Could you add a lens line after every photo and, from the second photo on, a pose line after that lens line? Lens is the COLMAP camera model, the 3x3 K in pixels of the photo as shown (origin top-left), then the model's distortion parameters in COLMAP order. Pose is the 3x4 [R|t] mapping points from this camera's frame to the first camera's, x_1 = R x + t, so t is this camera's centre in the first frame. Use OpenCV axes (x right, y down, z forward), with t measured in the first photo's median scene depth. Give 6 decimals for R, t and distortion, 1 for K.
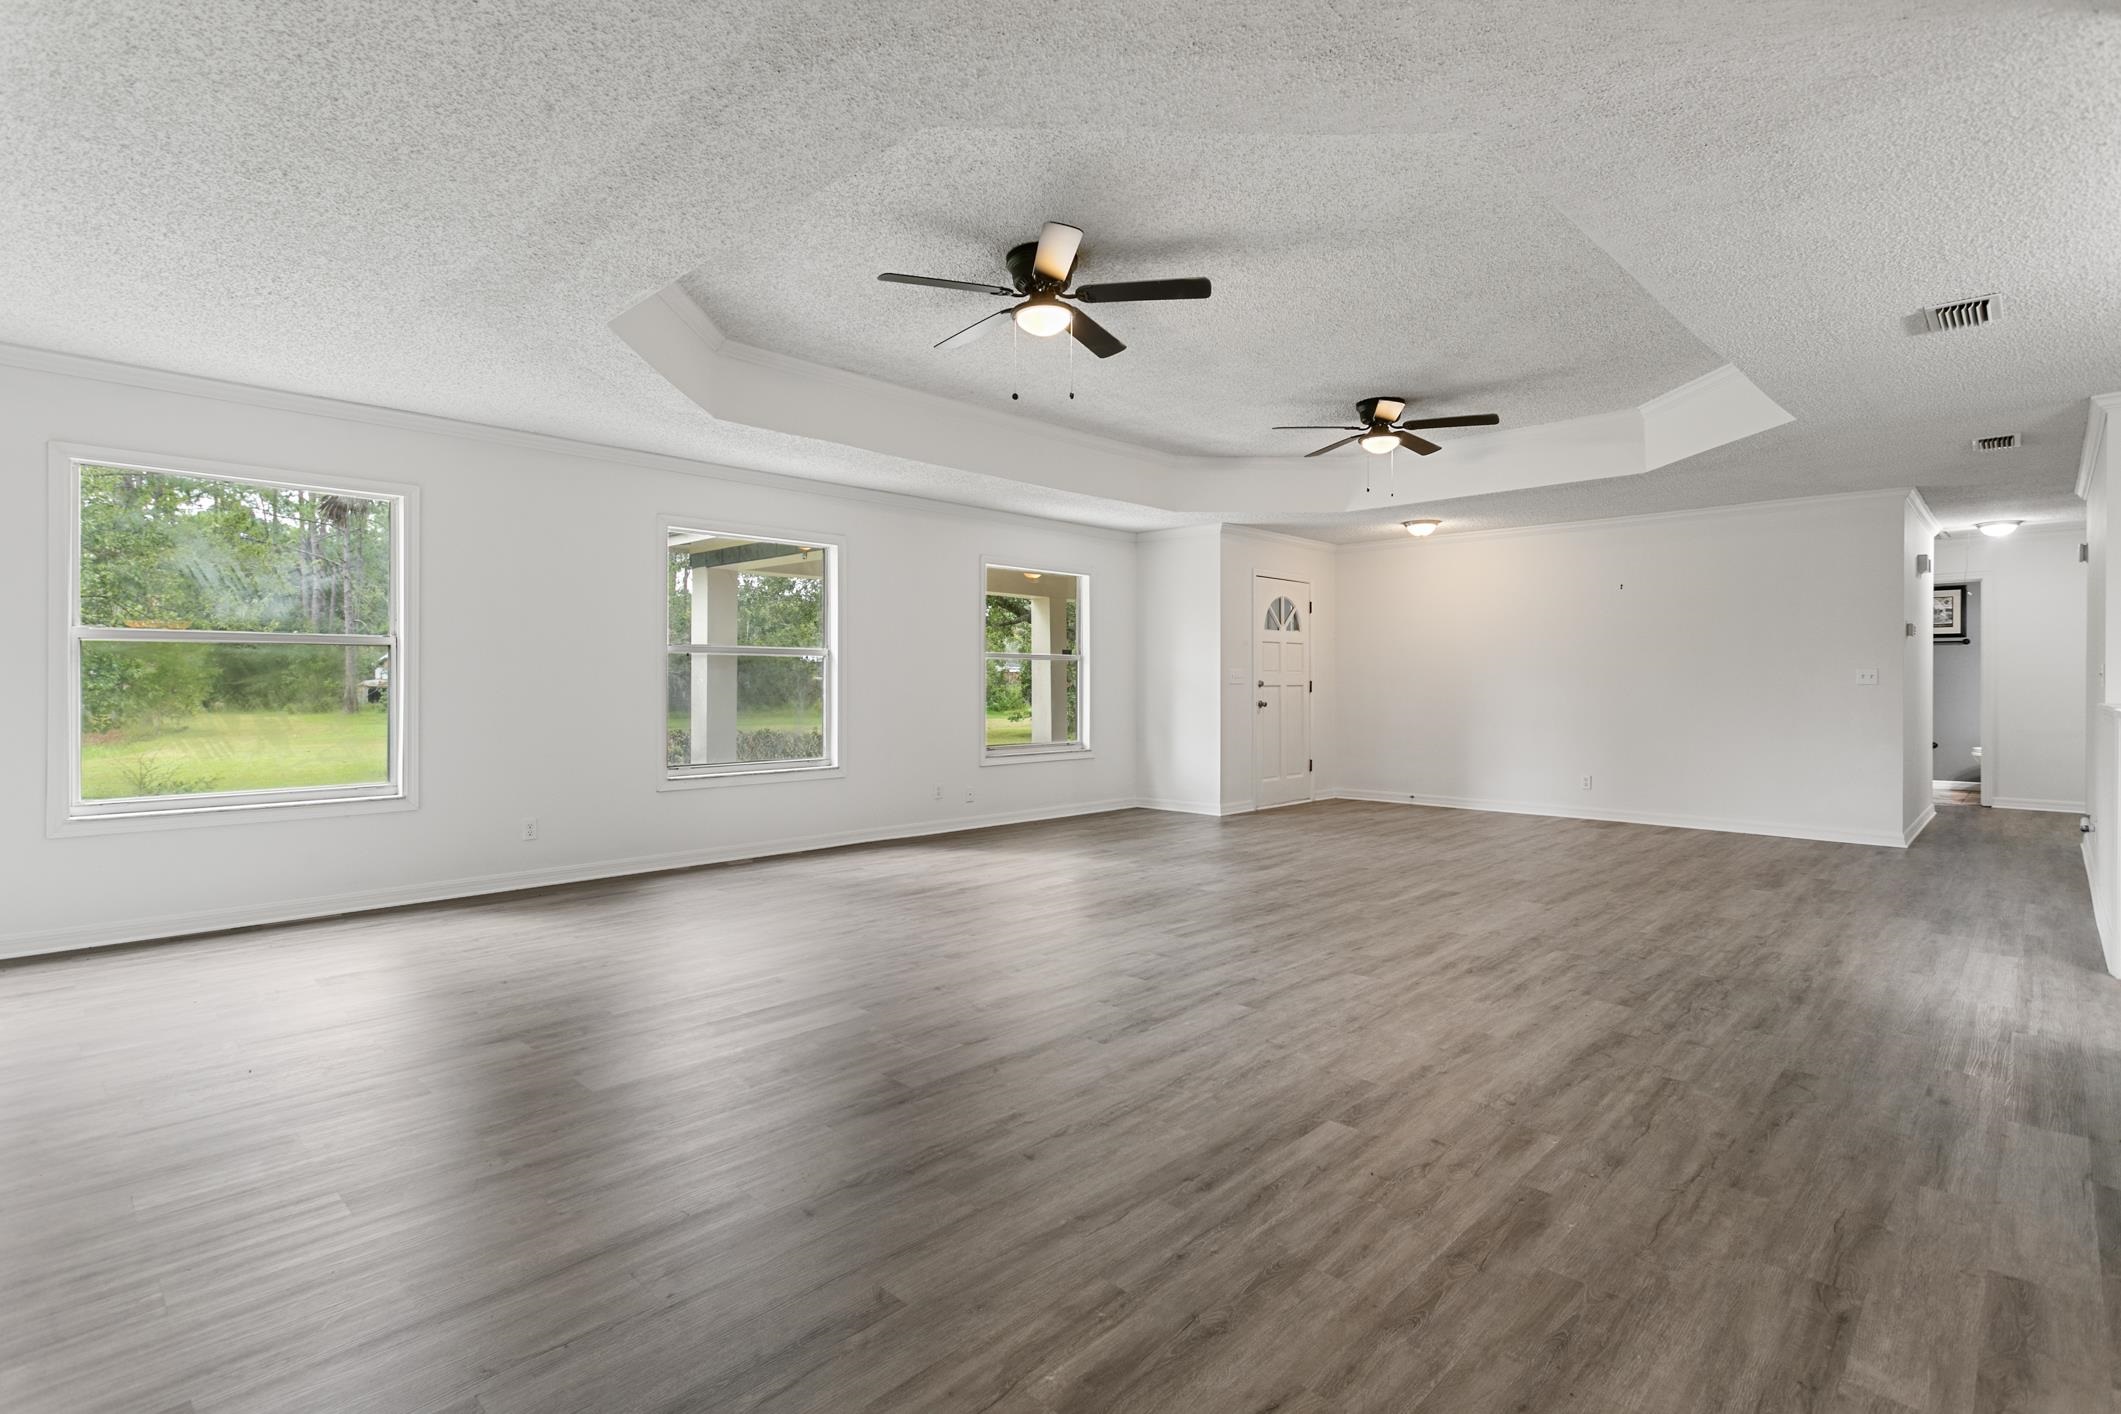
lens RADIAL K [[1024.9, 0, 1064.1], [0, 1024.9, 699.2], [0, 0, 1]] dist [0.006347, 0.000084]
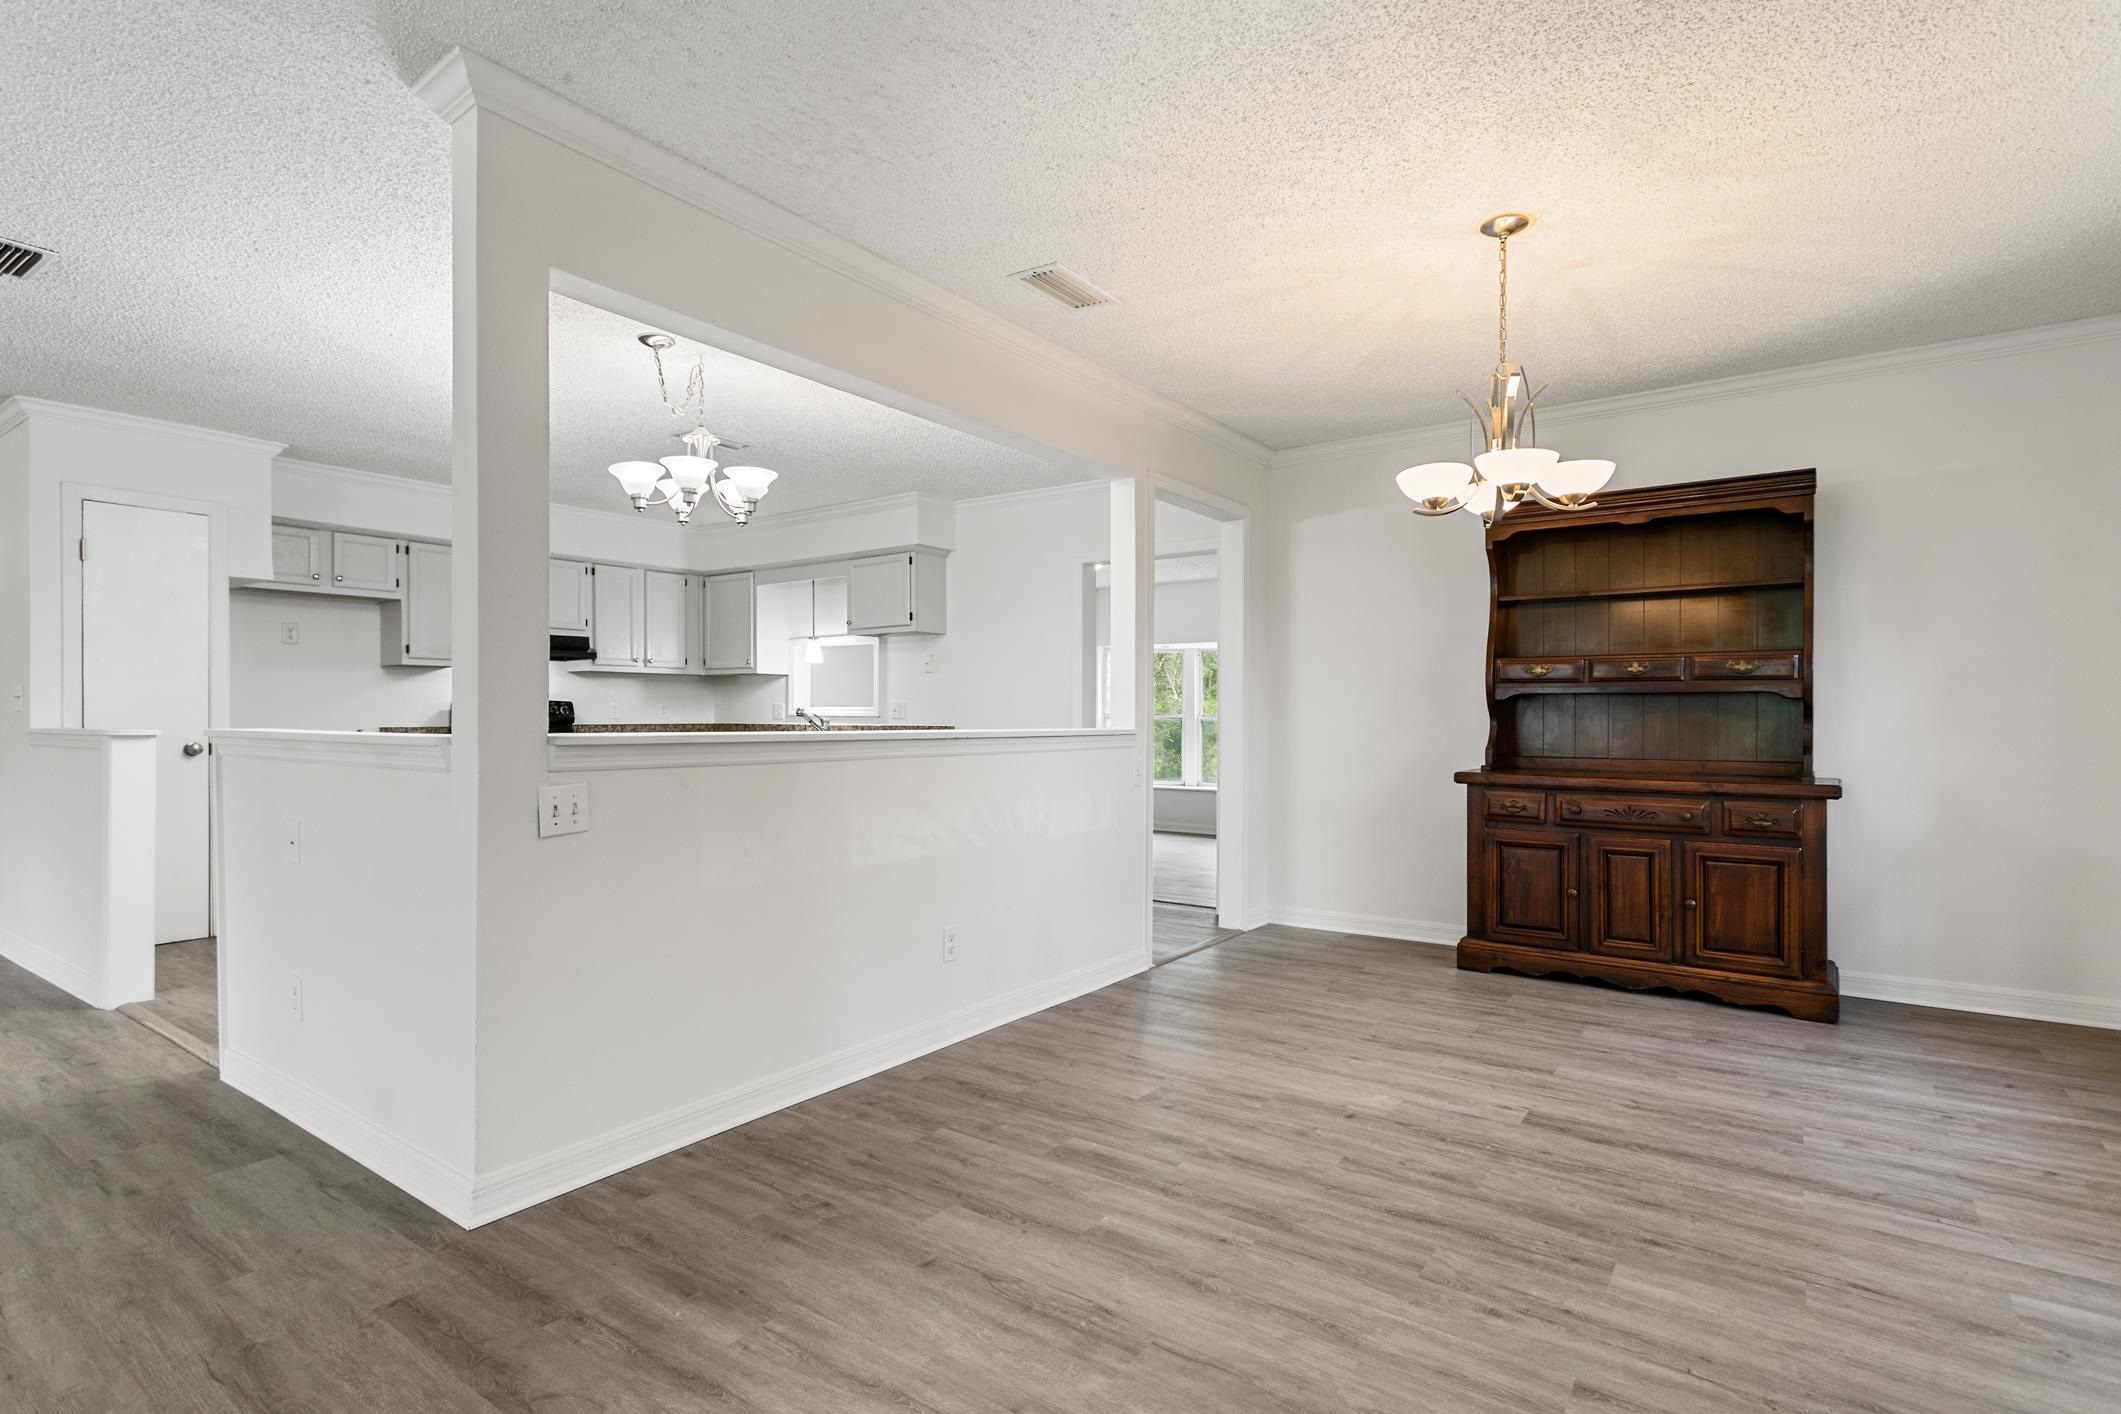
lens RADIAL K [[1024.9, 0, 1065.4], [0, 1024.9, 713.9], [0, 0, 1]] dist [0.006347, 0.000084]
pose [[-0.151992, 0.000606, 0.988382, -0.149395], [0.005397, 0.999985, 0.000217, -0.003761], [-0.988367, 0.005367, -0.151993, 0.467831]]
